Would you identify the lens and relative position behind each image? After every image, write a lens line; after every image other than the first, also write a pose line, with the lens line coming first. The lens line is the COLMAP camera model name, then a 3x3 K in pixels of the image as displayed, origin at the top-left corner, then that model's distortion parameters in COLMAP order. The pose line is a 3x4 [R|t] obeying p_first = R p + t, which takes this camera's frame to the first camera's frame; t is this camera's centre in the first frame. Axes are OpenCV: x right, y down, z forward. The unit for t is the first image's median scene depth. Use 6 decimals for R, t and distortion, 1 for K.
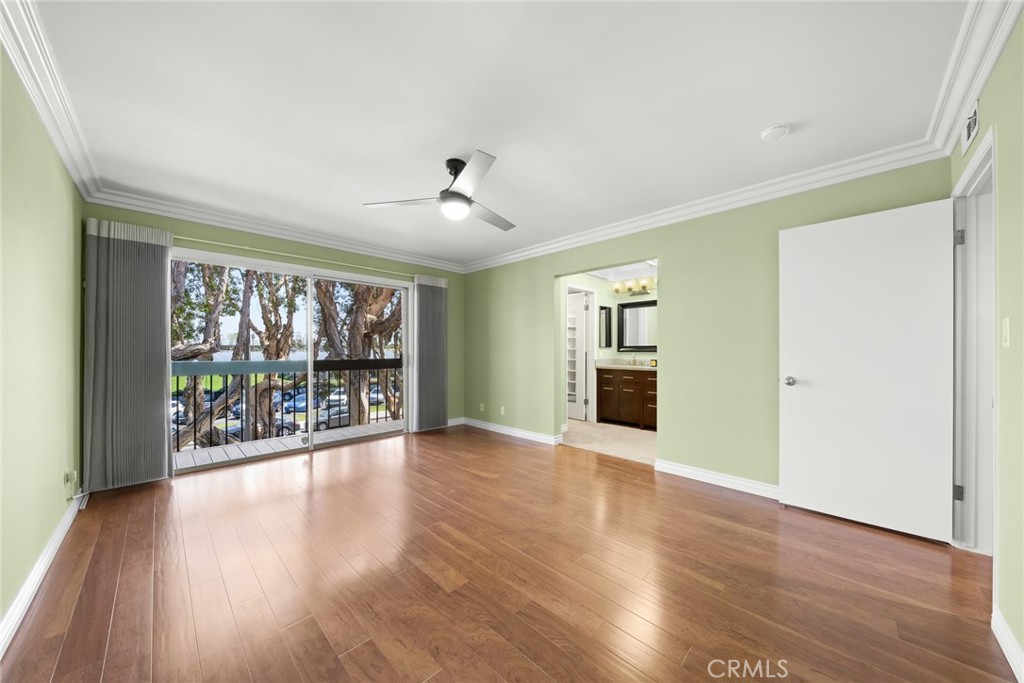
lens RADIAL K [[351.4, 0, 503.9], [0, 351.4, 348.5], [0, 0, 1]] dist [-0.001275, 0.000189]
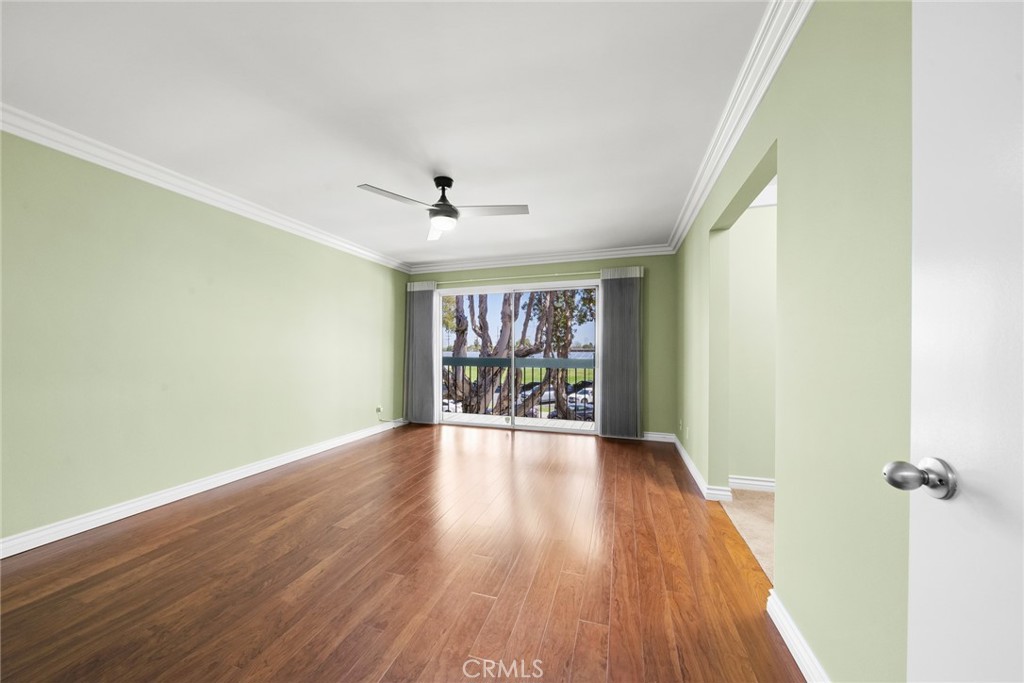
lens RADIAL K [[351.4, 0, 504.8], [0, 351.4, 347.8], [0, 0, 1]] dist [-0.001275, 0.000189]
pose [[0.452975, -0.006651, -0.891498, 0.533293], [0.004633, 0.999976, -0.005107, 0.003118], [0.891511, -0.001817, 0.452995, 0.379135]]
